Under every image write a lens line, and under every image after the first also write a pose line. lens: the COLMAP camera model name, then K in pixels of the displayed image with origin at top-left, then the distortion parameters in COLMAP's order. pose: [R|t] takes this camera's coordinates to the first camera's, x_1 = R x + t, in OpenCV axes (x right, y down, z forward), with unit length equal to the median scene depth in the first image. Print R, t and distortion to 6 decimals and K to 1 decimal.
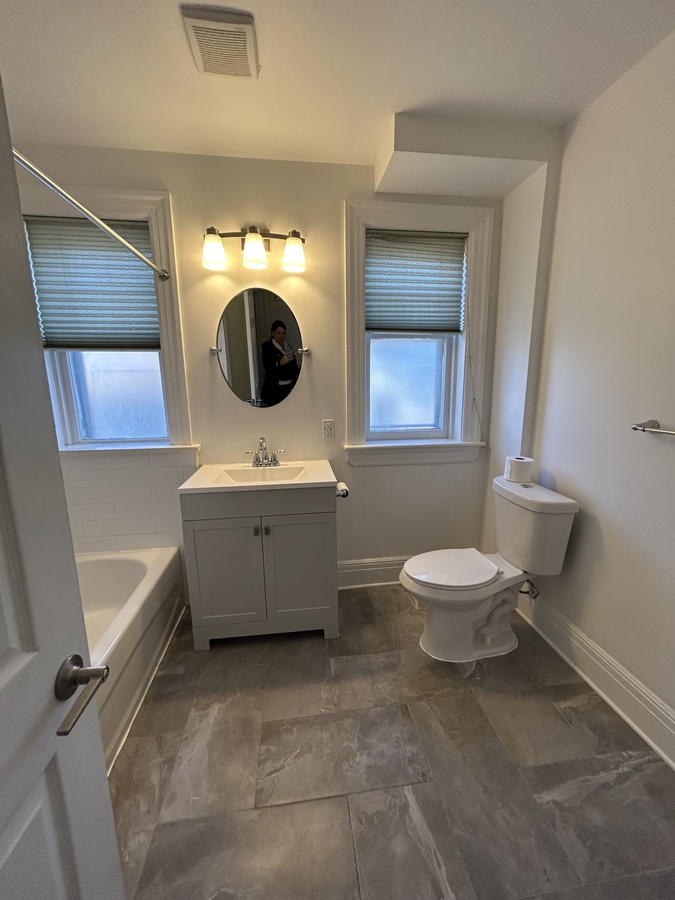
lens RADIAL K [[362.3, 0, 333.5], [0, 362.3, 454.0], [0, 0, 1]] dist [0.000063, -0.000197]
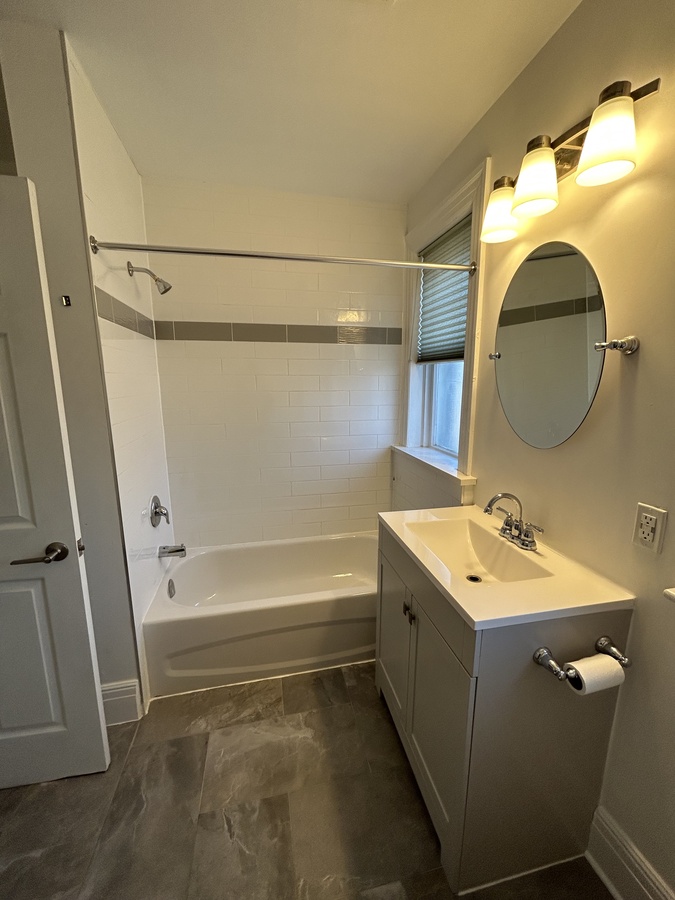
lens RADIAL K [[362.3, 0, 341.3], [0, 362.3, 450.1], [0, 0, 1]] dist [0.000063, -0.000197]
pose [[0.099595, 0.203447, -0.974007, 0.440845], [-0.203613, 0.962328, 0.180187, -0.210175], [0.973973, 0.180374, 0.137267, 0.755816]]
